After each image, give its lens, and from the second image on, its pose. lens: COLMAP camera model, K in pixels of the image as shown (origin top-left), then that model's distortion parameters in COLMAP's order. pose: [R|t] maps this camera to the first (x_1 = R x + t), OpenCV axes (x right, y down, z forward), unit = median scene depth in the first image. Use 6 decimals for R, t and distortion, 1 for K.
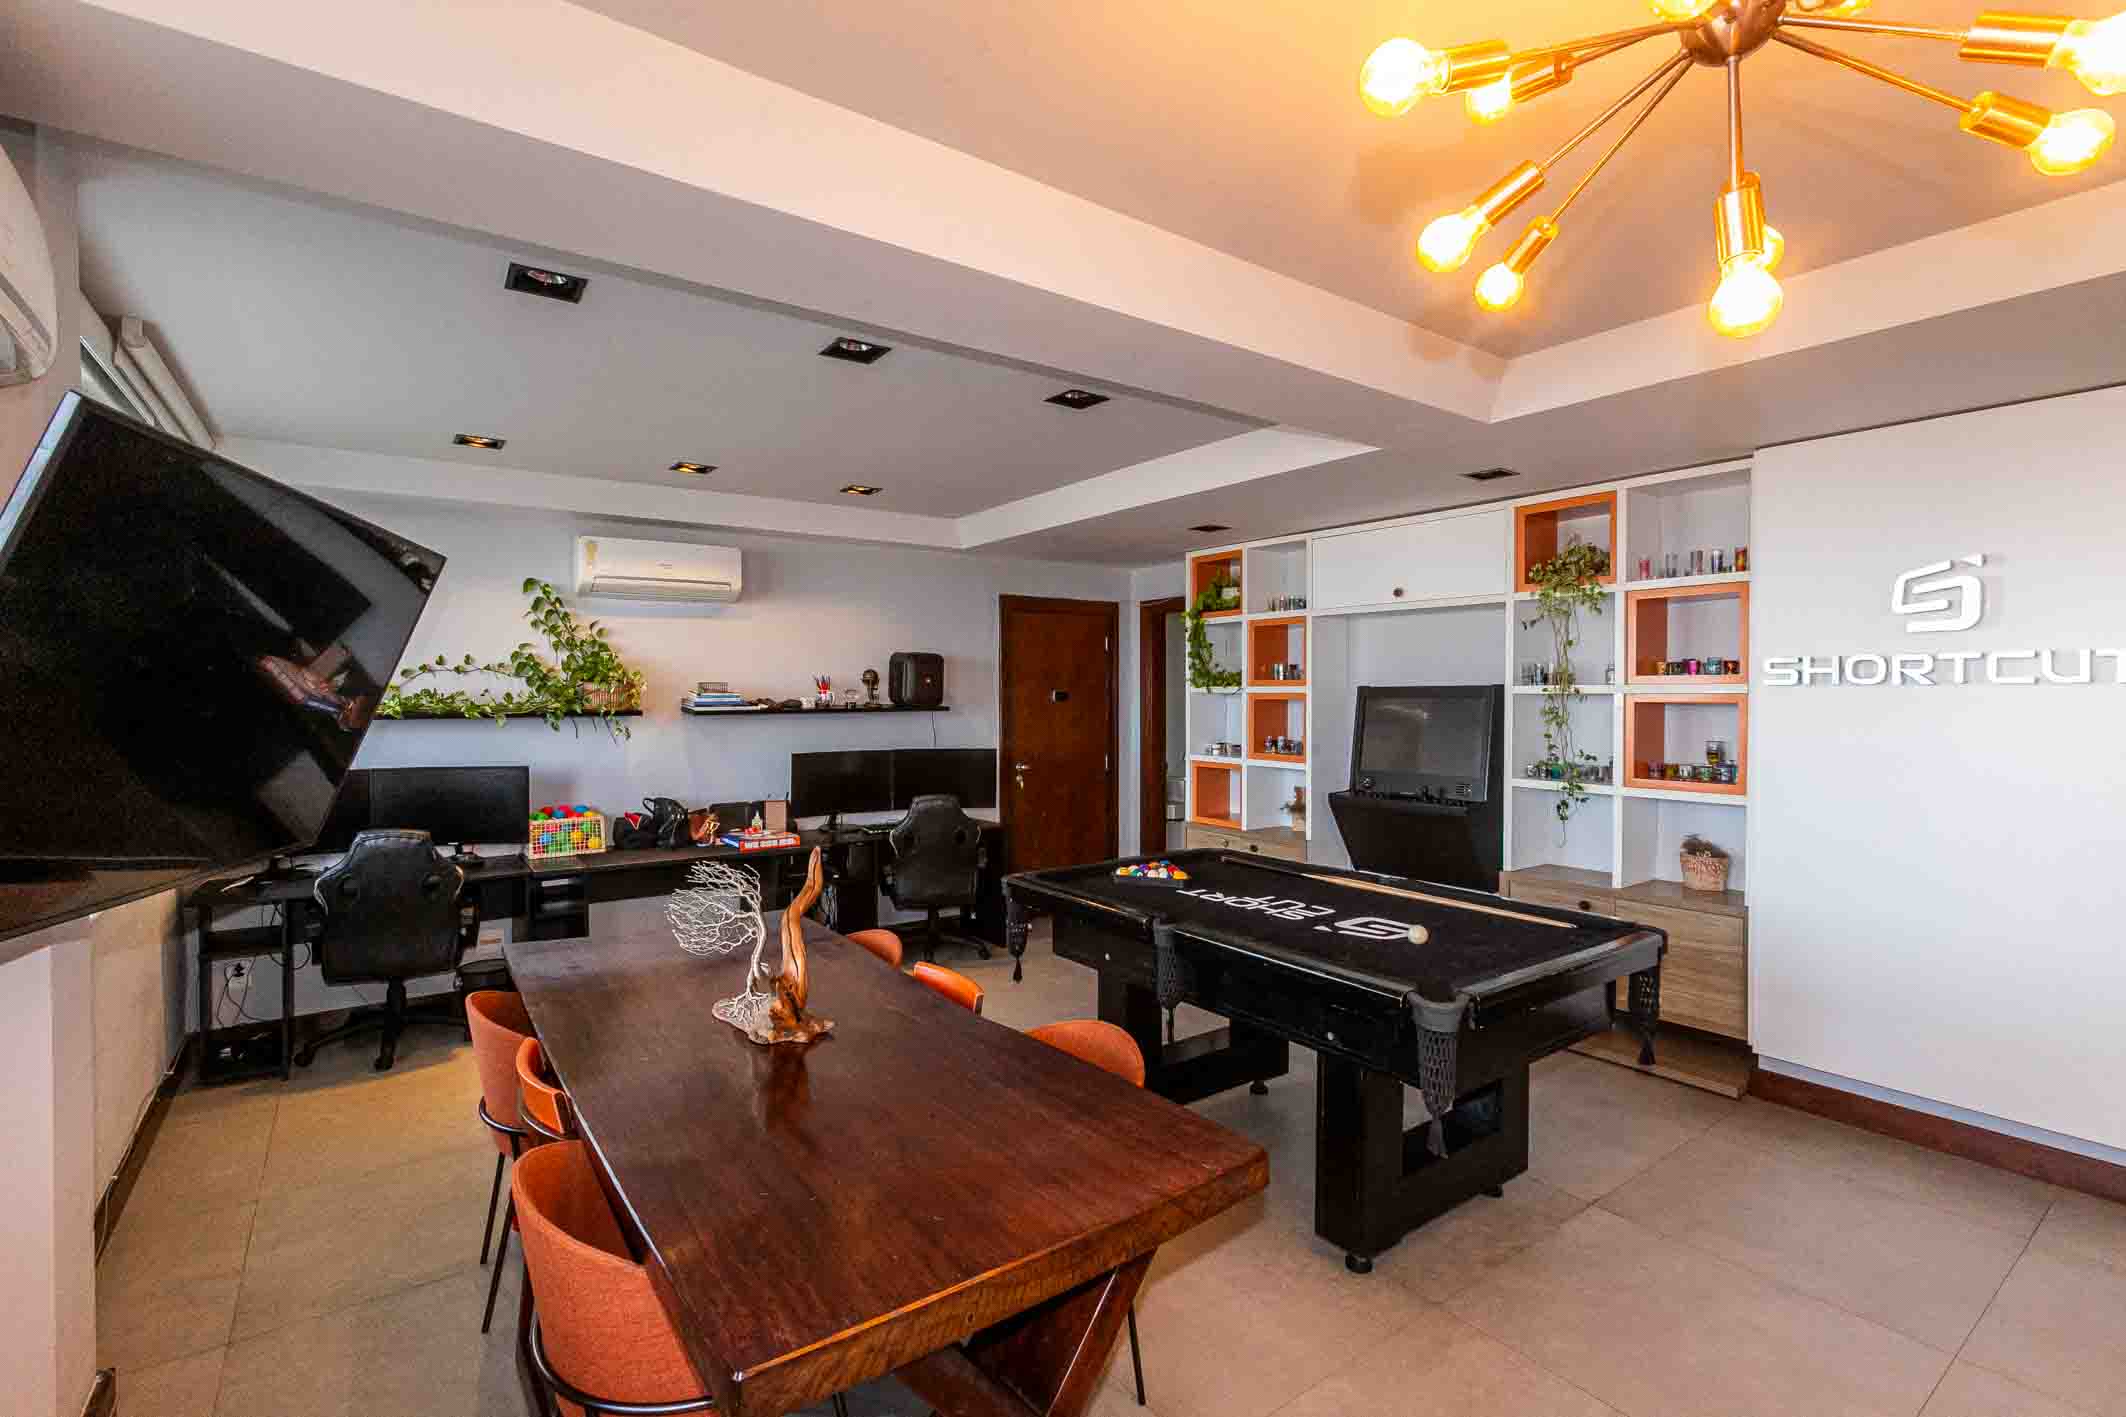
lens RADIAL K [[937.7, 0, 1053.7], [0, 937.7, 701.5], [0, 0, 1]] dist [-0.033005, 0.021842]
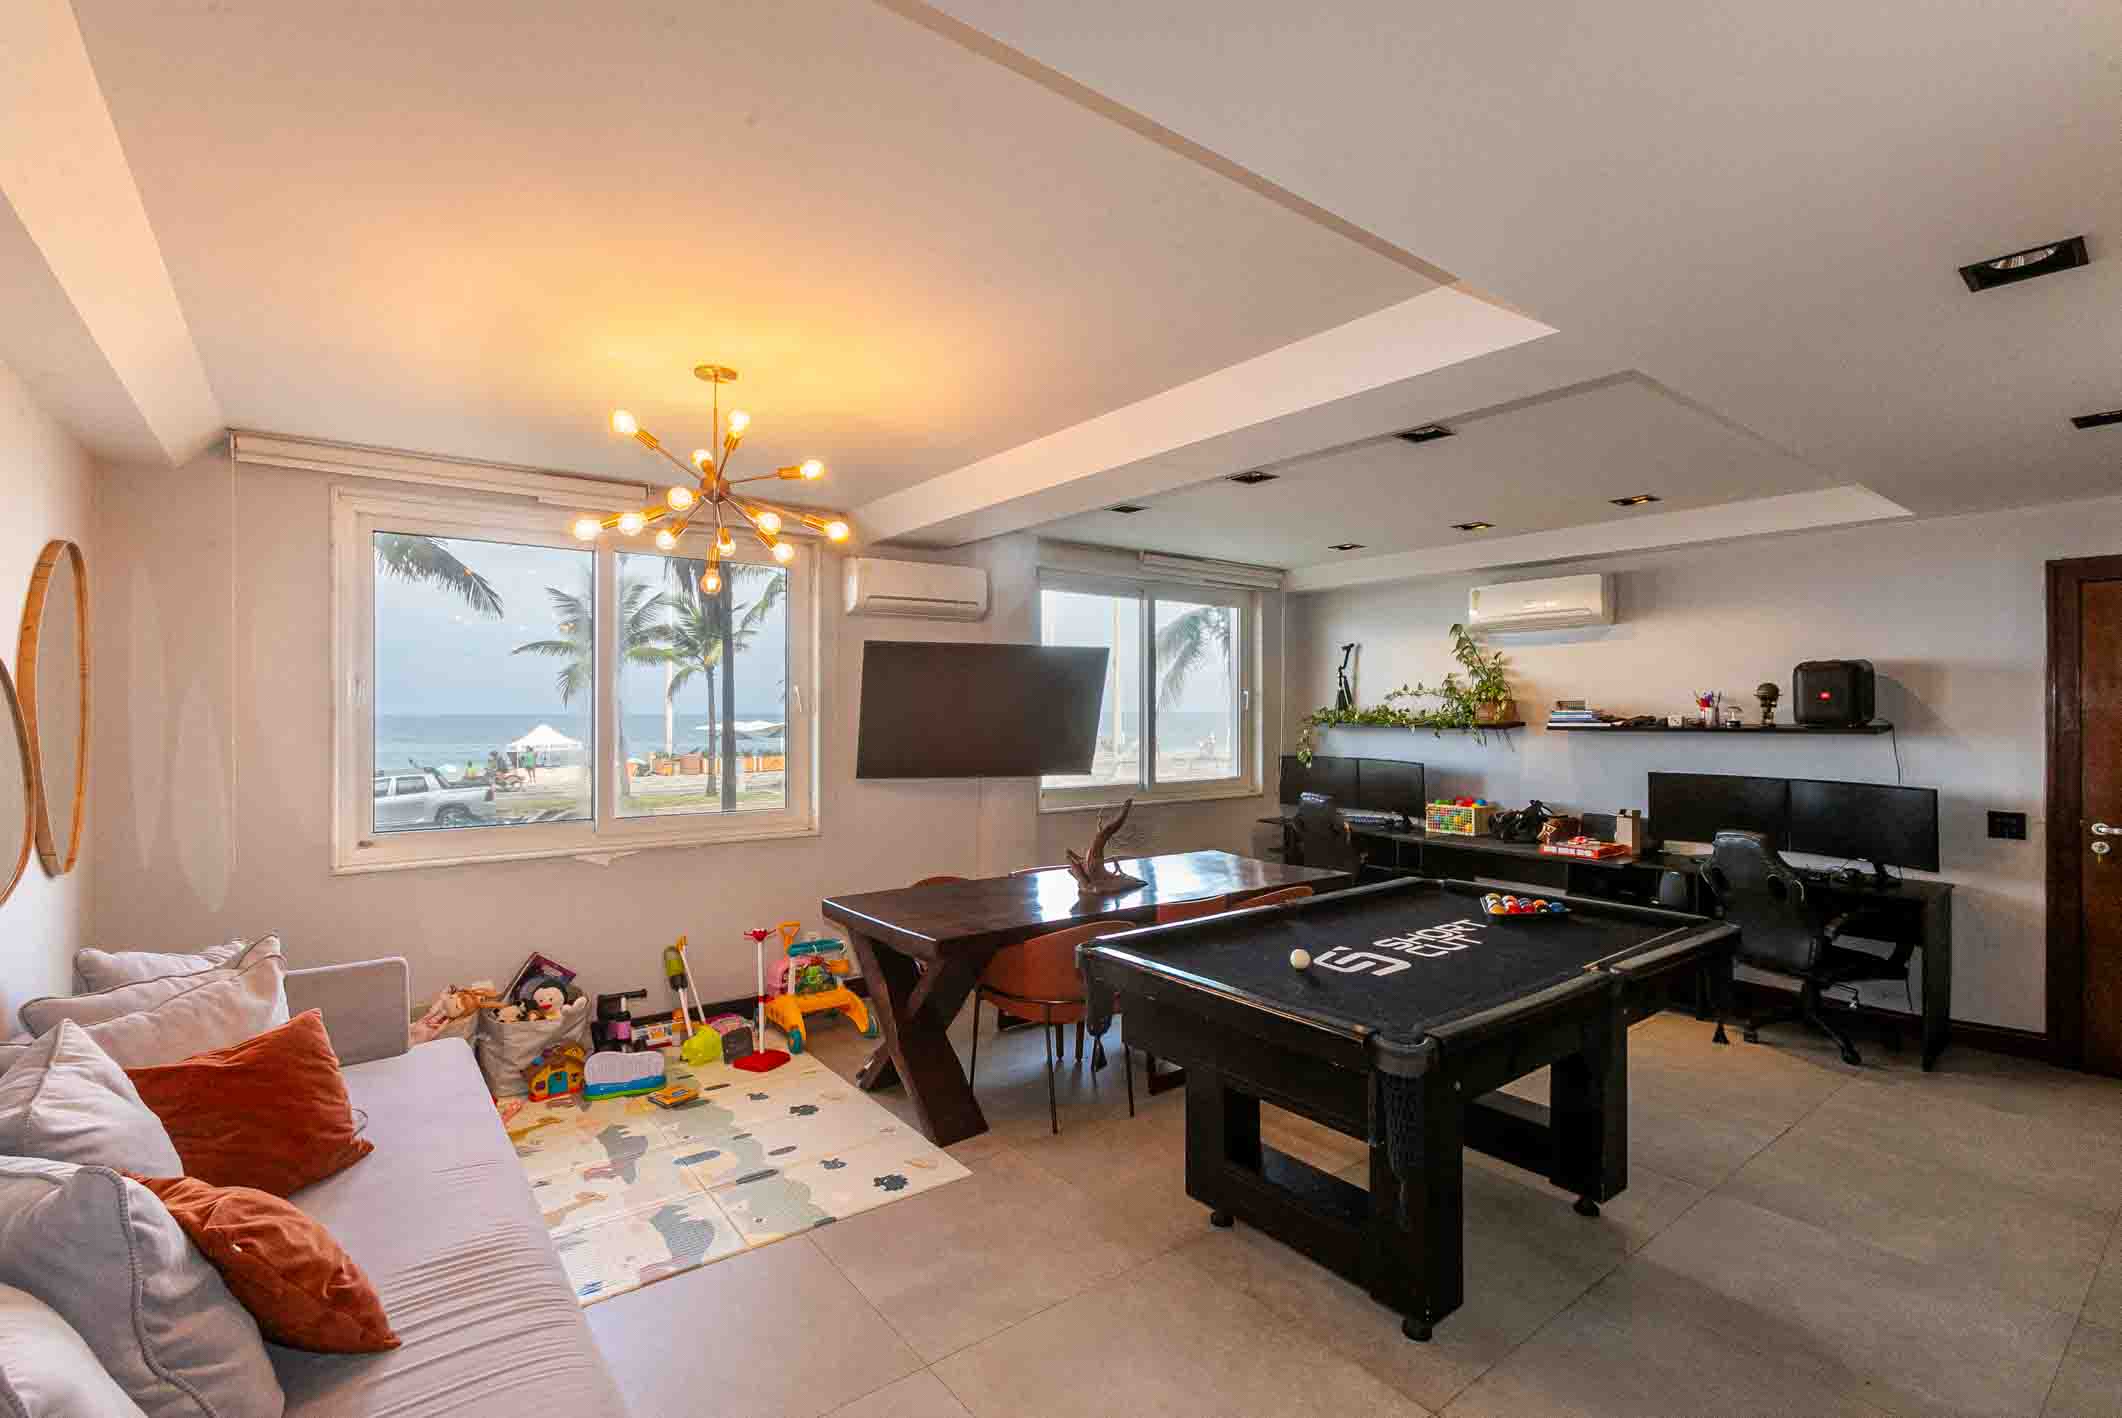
lens RADIAL K [[960.3, 0, 1109.0], [0, 960.3, 711.3], [0, 0, 1]] dist [-0.037722, 0.023193]
pose [[0.073722, 0.003362, -0.997273, 0.705443], [-0.007584, 0.999967, 0.002811, -0.006879], [0.997250, 0.007356, 0.073745, 0.370596]]
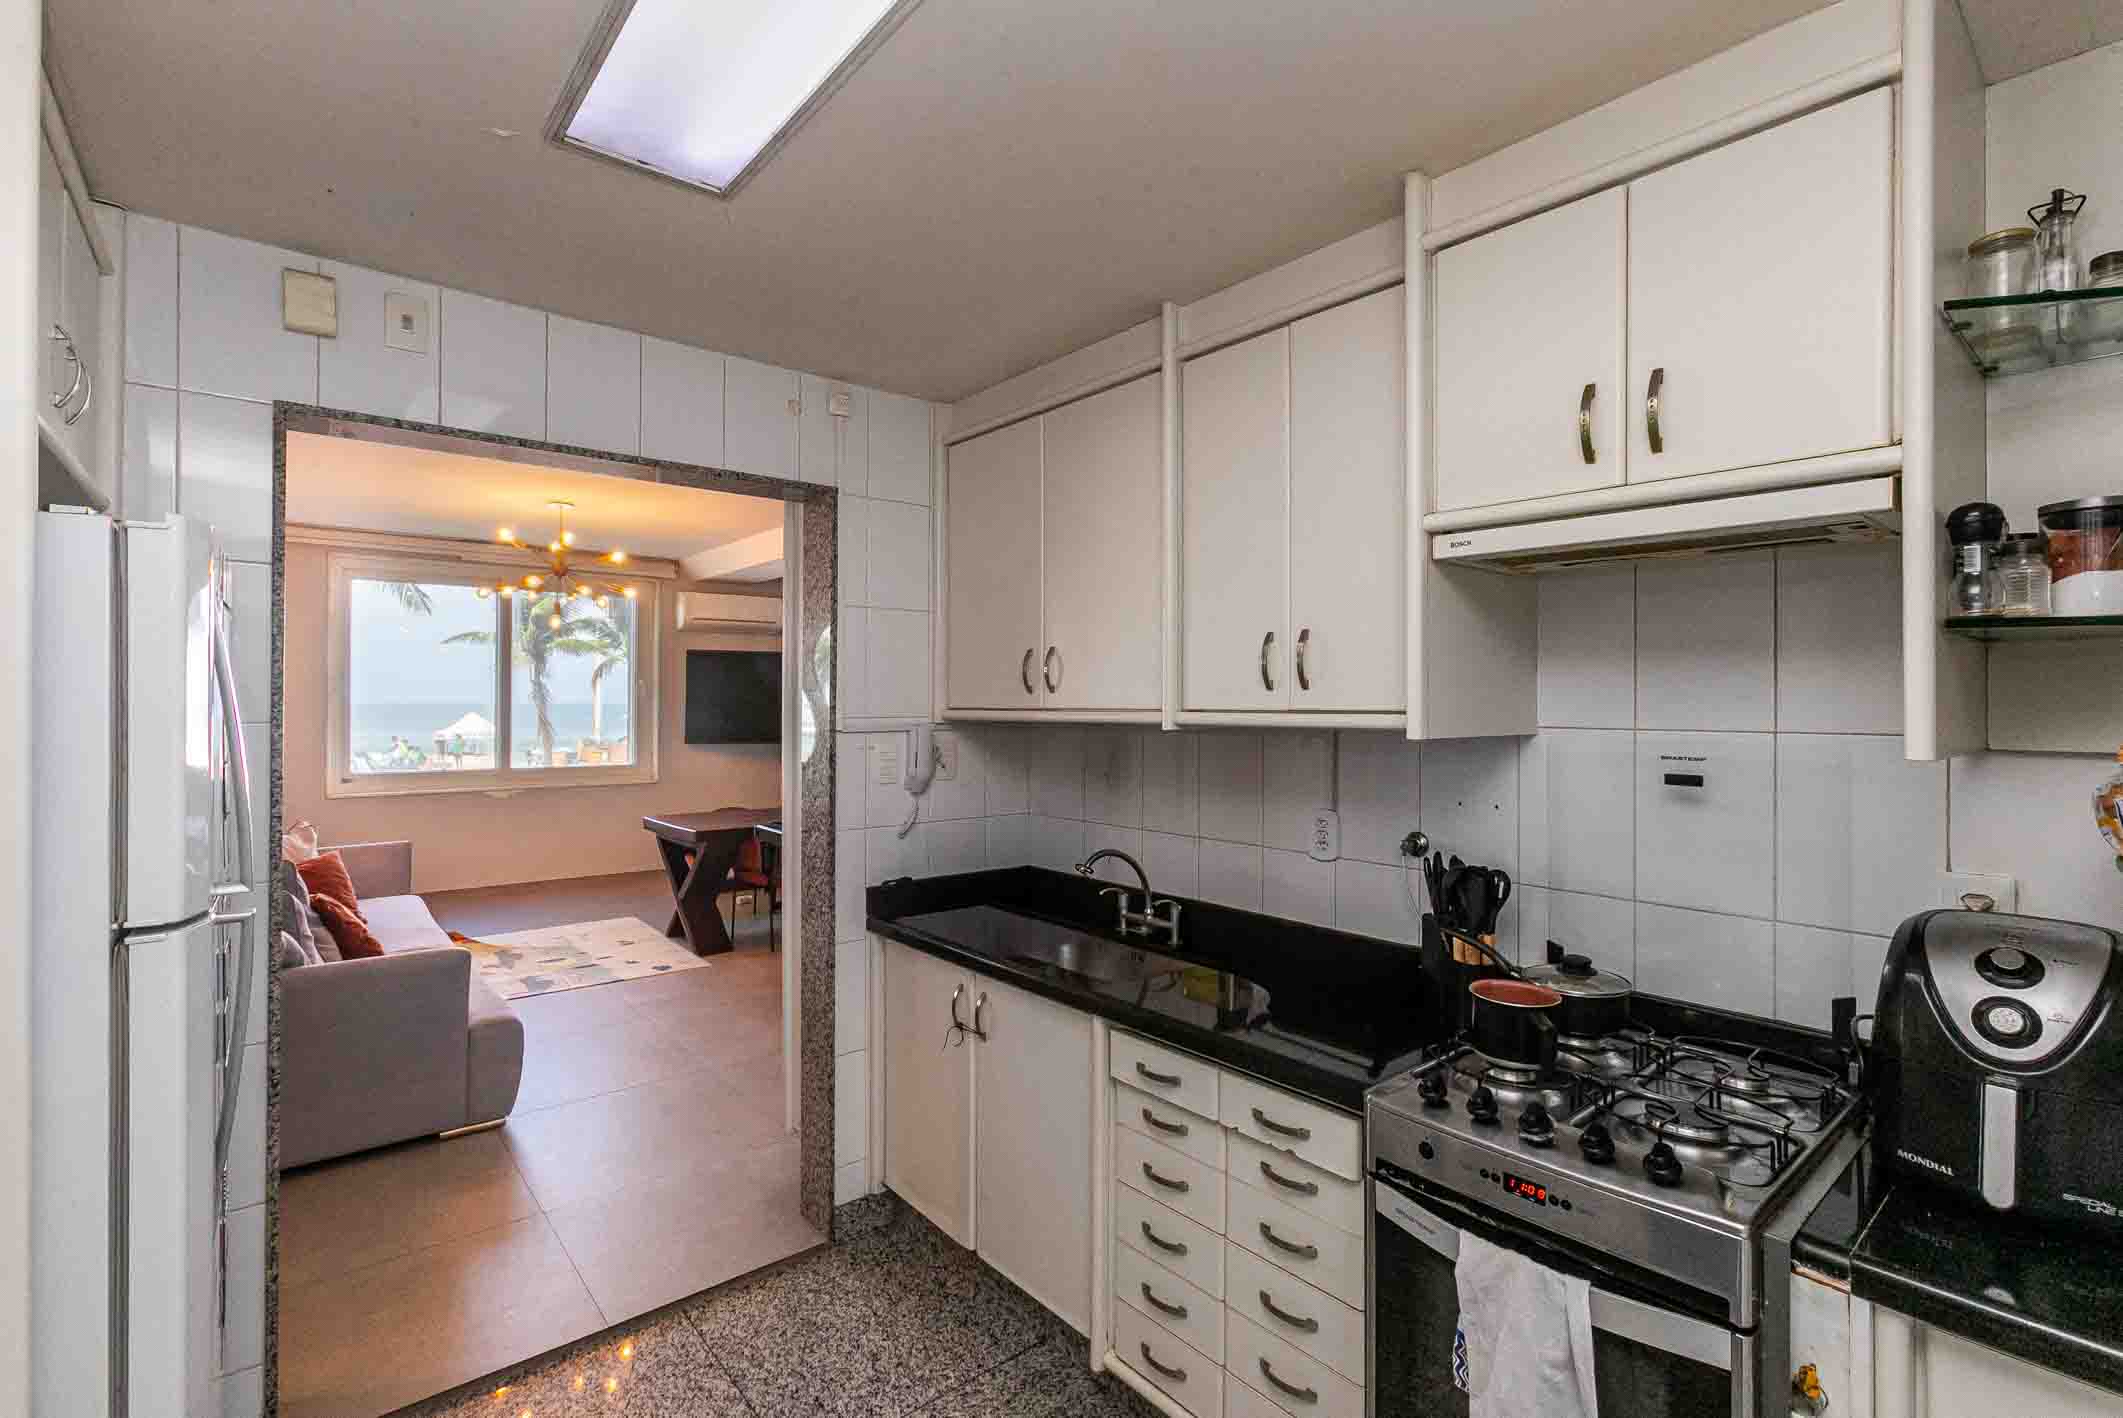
lens RADIAL K [[936.3, 0, 1052.2], [0, 936.3, 702.1], [0, 0, 1]] dist [-0.033005, 0.021842]
pose [[0.095877, 0.003077, -0.995388, 1.035954], [-0.012991, 0.999914, 0.001840, -0.005013], [0.995308, 0.012754, 0.095909, 0.544351]]
